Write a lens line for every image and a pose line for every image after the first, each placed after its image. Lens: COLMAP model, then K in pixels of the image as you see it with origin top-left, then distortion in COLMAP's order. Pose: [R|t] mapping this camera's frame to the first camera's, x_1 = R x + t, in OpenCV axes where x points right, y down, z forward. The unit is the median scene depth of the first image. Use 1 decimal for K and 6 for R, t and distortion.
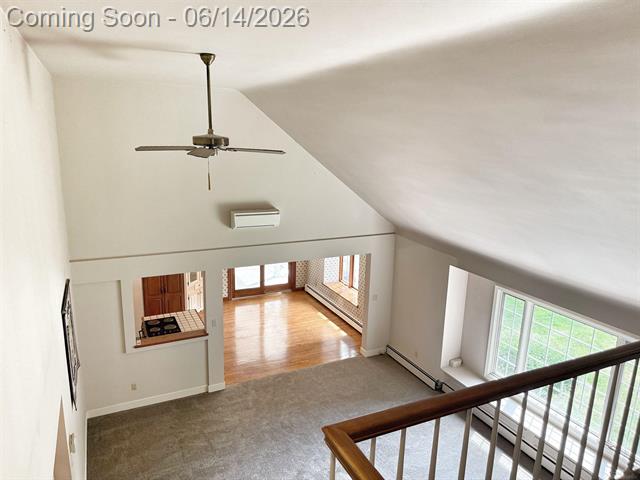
lens RADIAL K [[442.8, 0, 320.0], [0, 442.8, 240.0], [0, 0, 1]] dist [0.152243, -0.337033]
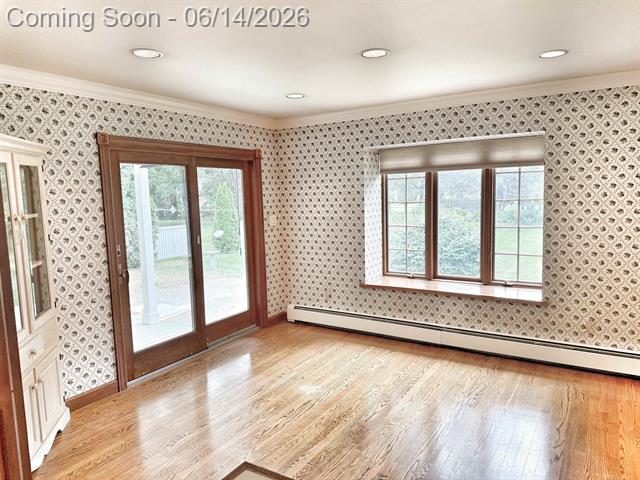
lens RADIAL K [[447.4, 0, 319.4], [0, 447.4, 242.7], [0, 0, 1]] dist [0.114714, -0.172205]
pose [[0.848565, -0.111783, 0.517148, -0.338132], [0.166909, 0.984073, -0.061165, 0.109687], [-0.502074, 0.138219, 0.853708, 0.919835]]
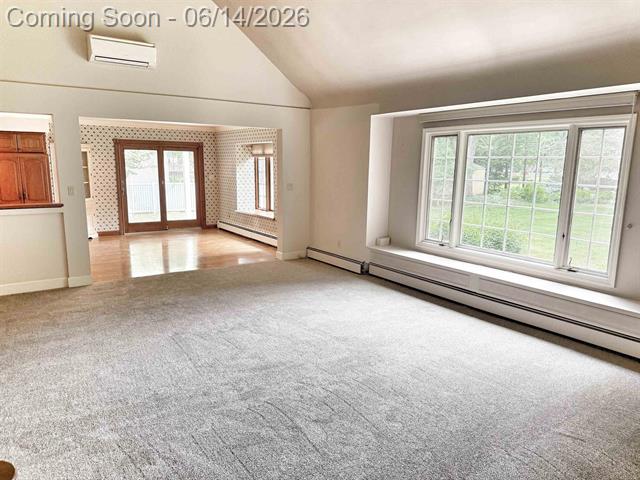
lens RADIAL K [[447.4, 0, 319.4], [0, 447.4, 242.7], [0, 0, 1]] dist [0.114714, -0.172205]
pose [[0.989580, -0.039791, 0.138378, 0.060327], [0.045954, 0.998076, -0.041629, 0.286351], [-0.136456, 0.047554, 0.989504, 0.165264]]
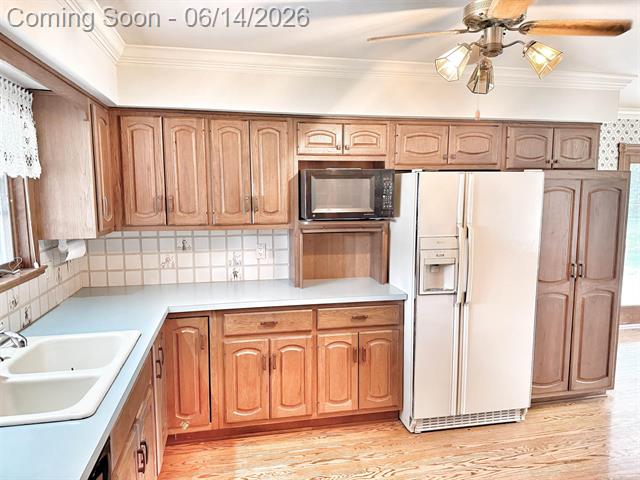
lens RADIAL K [[447.4, 0, 319.4], [0, 447.4, 242.7], [0, 0, 1]] dist [0.114714, -0.172205]
pose [[0.966334, -0.002152, -0.257281, -0.506775], [-0.026061, 0.994003, -0.106200, 0.151155], [0.255967, 0.109329, 0.960483, 0.717103]]
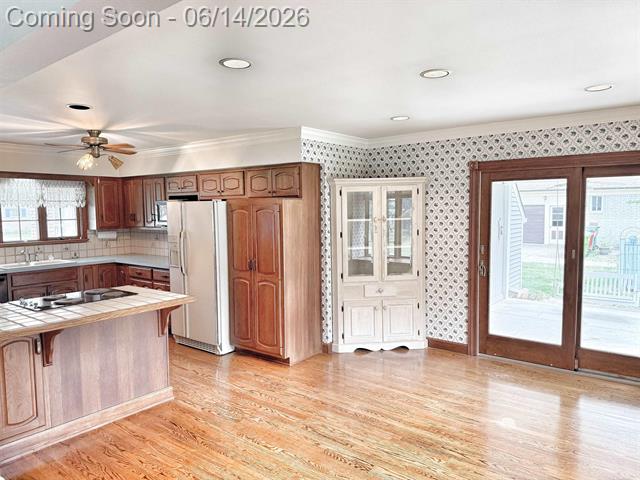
lens RADIAL K [[446.0, 0, 320.0], [0, 446.0, 240.0], [0, 0, 1]] dist [0.092215, -0.133117]
pose [[0.440588, 0.029245, -0.897233, 0.143575], [-0.176154, 0.982855, -0.054465, 0.112611], [0.880257, 0.182048, 0.438185, 0.965992]]
